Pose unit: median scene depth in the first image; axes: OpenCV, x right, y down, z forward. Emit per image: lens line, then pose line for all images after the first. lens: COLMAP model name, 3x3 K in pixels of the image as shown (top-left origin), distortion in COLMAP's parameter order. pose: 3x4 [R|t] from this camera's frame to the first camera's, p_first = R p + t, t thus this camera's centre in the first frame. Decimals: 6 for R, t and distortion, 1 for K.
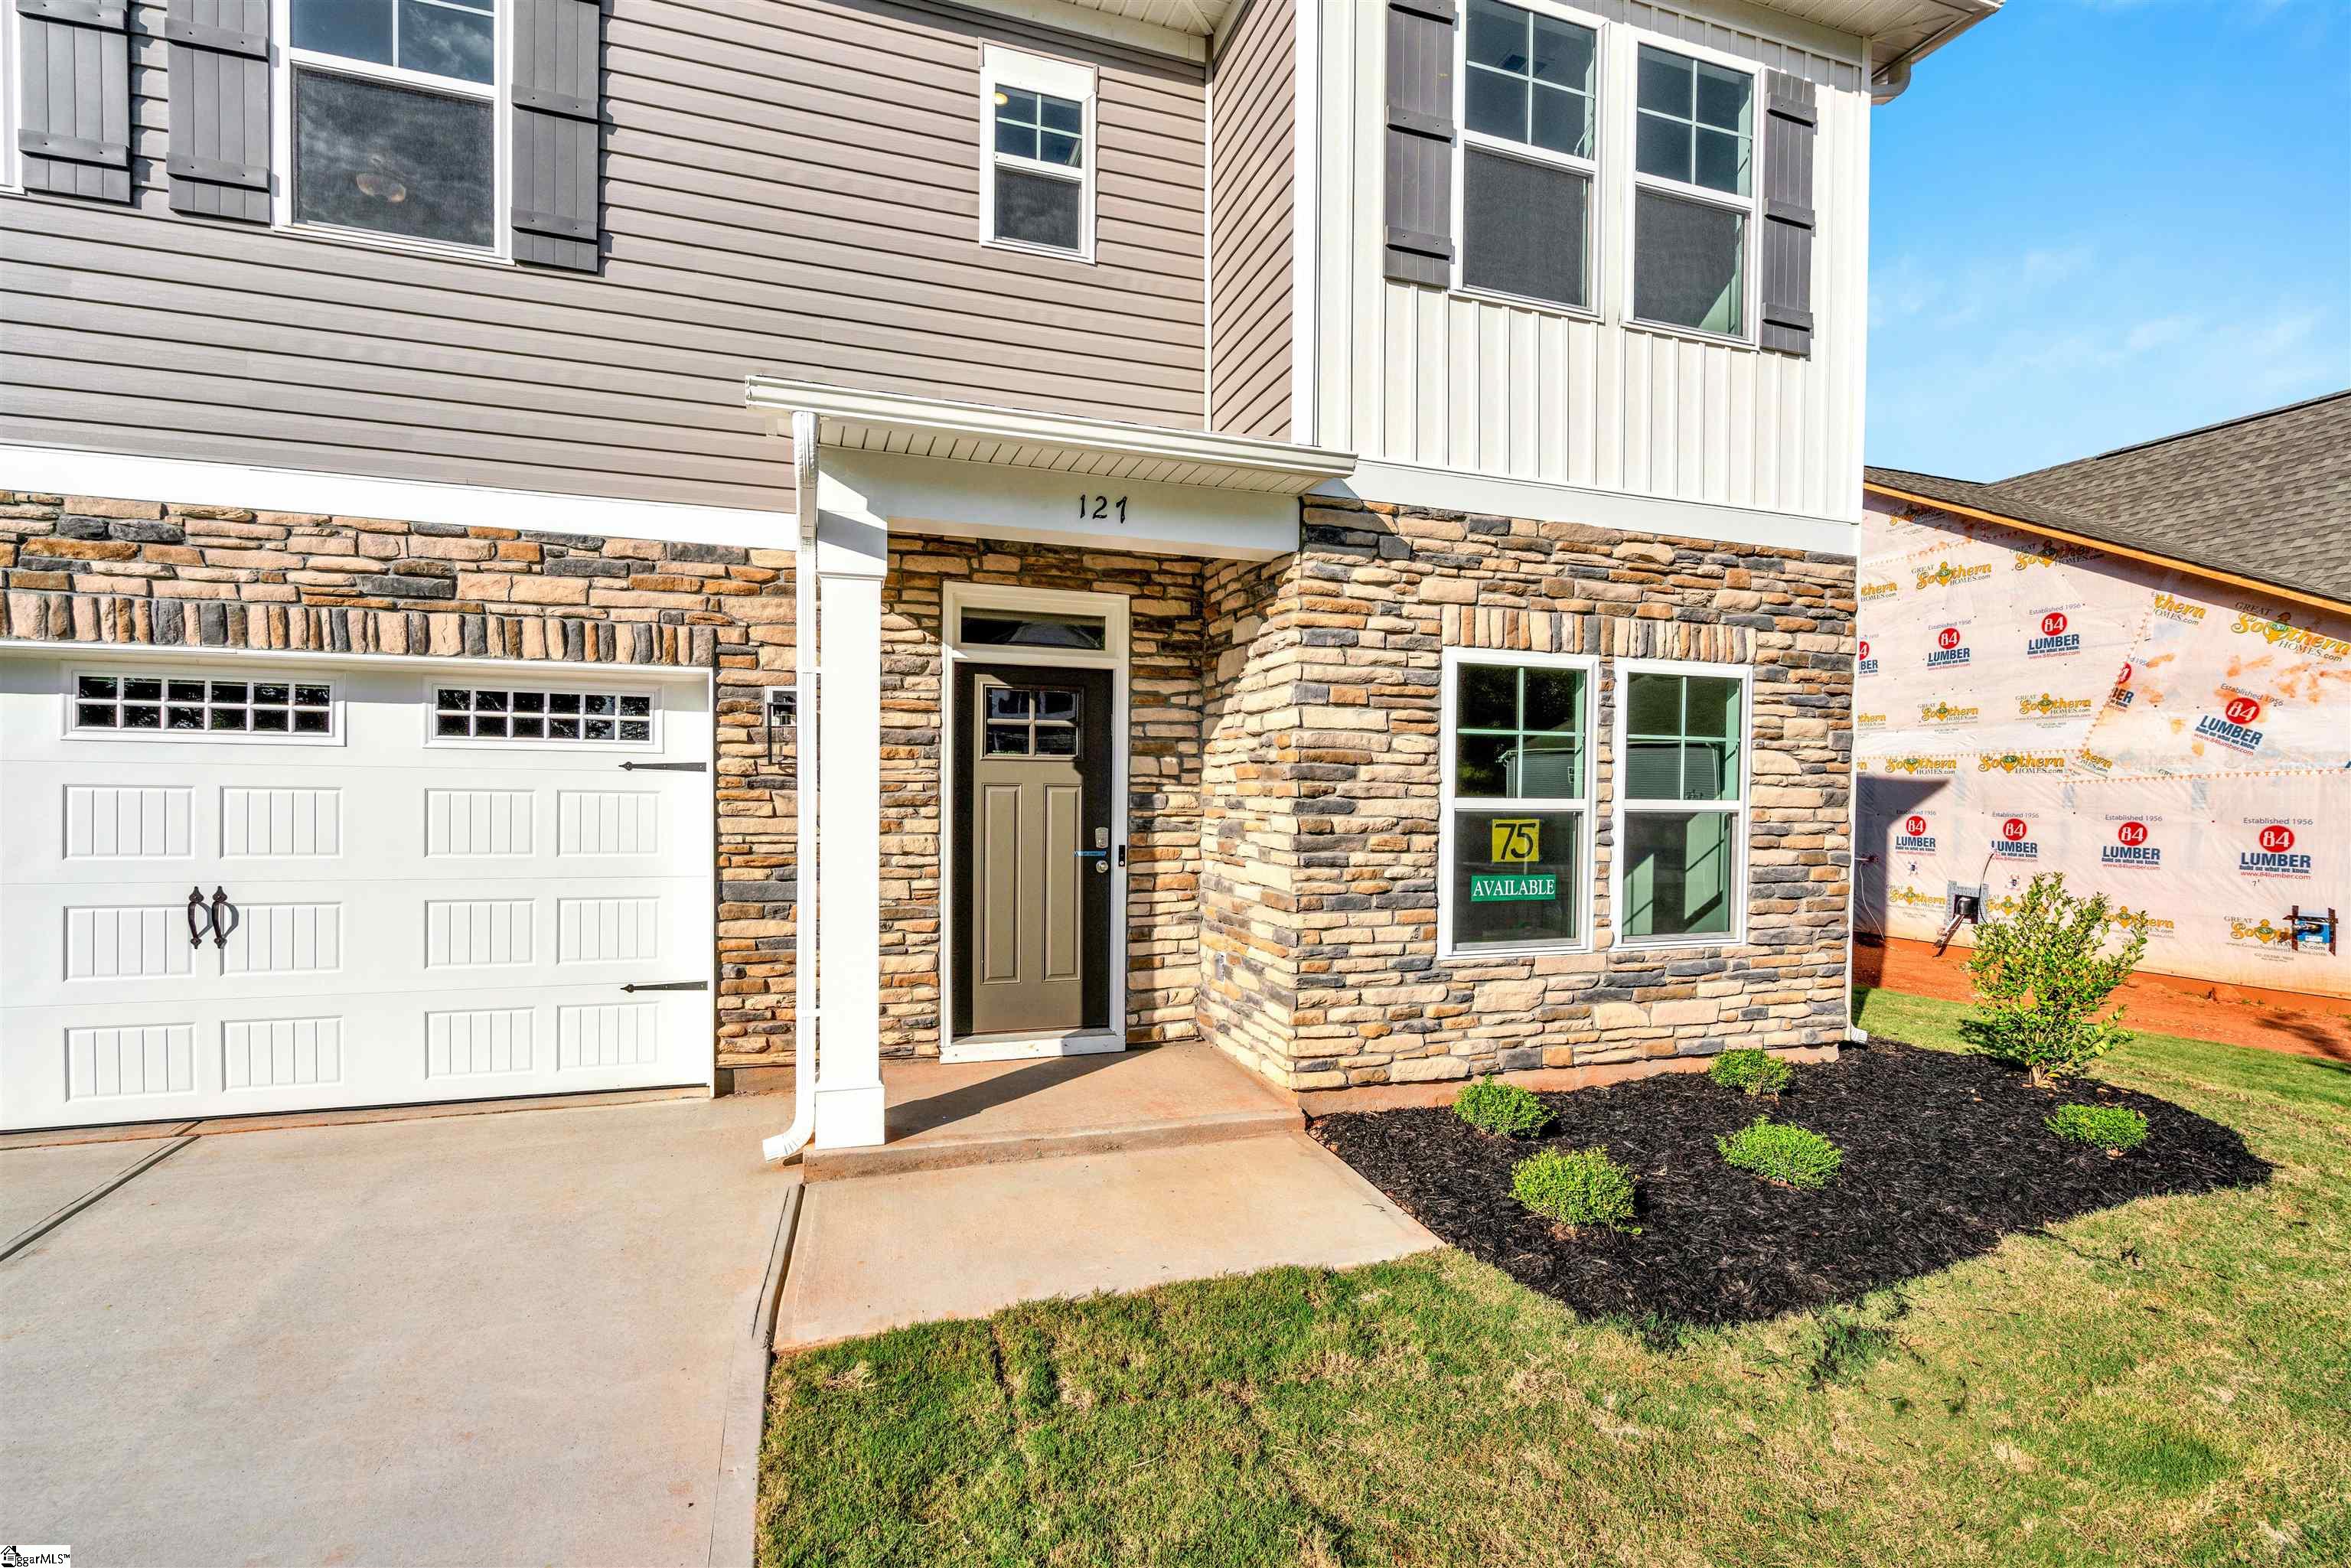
lens RADIAL K [[1069.6, 0, 1178.1], [0, 1069.6, 815.8], [0, 0, 1]] dist [-0.007294, 0.001449]
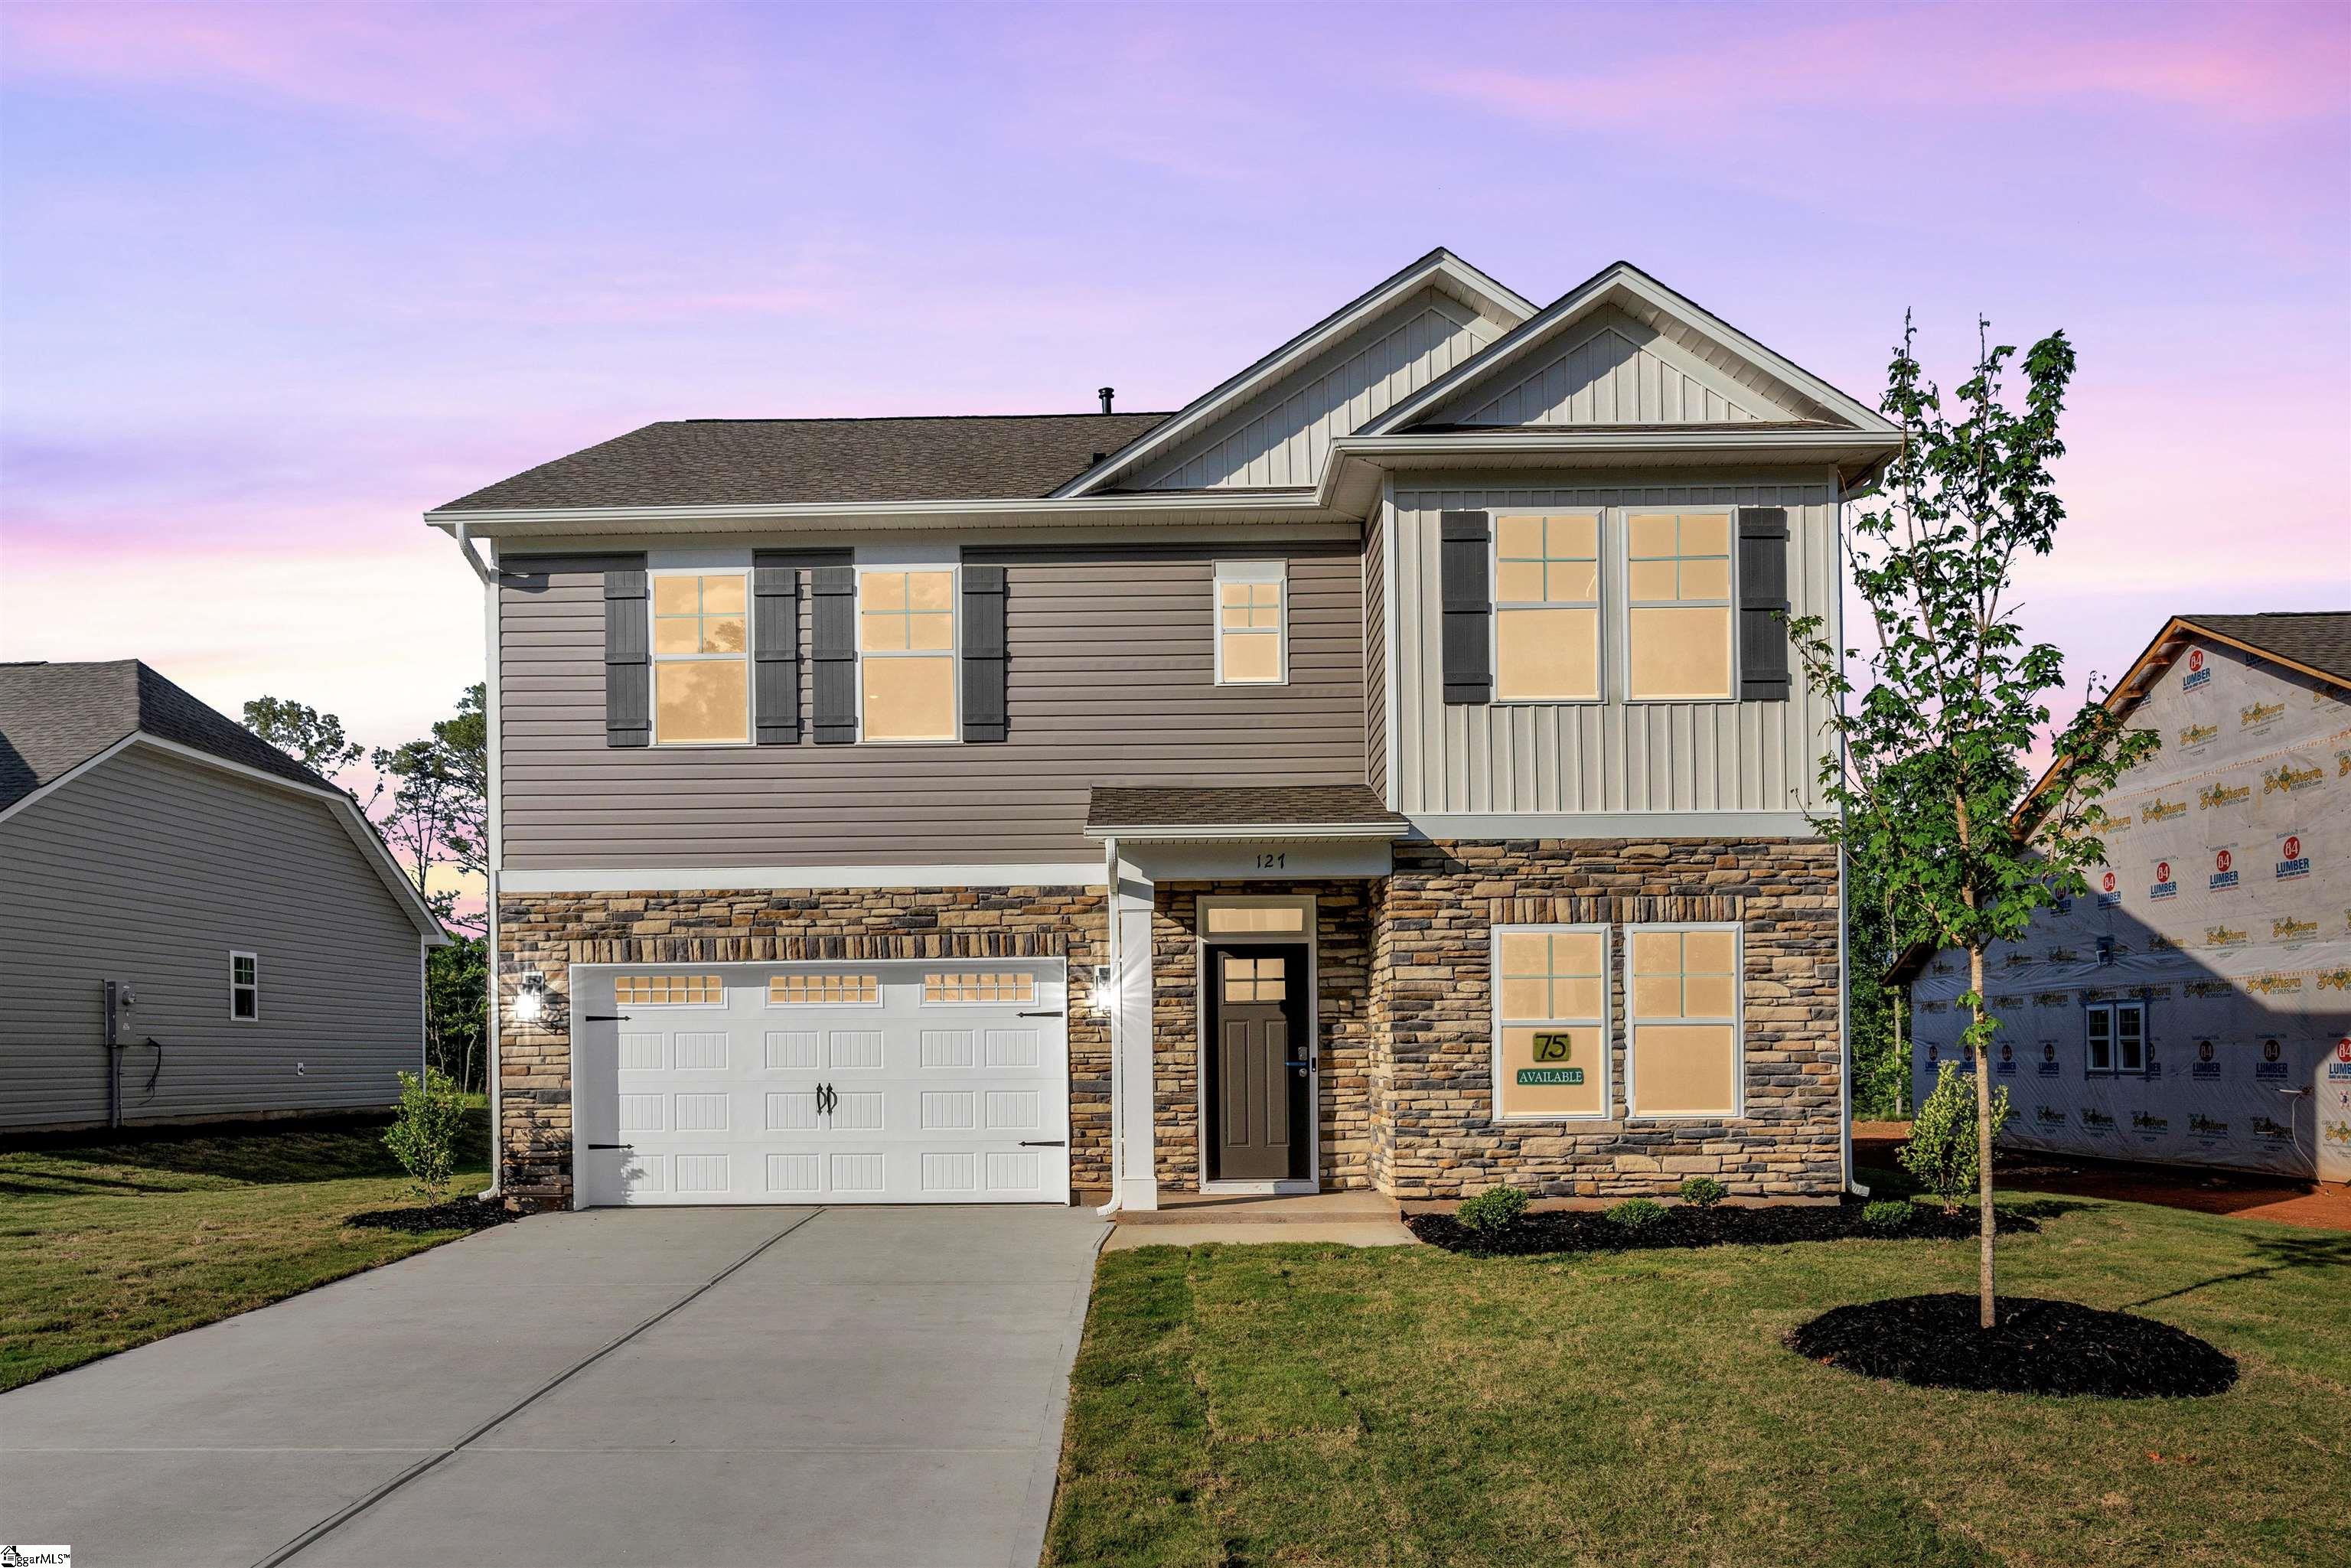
lens RADIAL K [[1069.6, 0, 1148.5], [0, 1069.6, 1033.0], [0, 0, 1]] dist [-0.007294, 0.001449]
pose [[0.949491, -0.022955, -0.312954, 0.235505], [0.014133, 0.999437, -0.030429, 0.040748], [0.313476, 0.024469, 0.949281, -0.612826]]
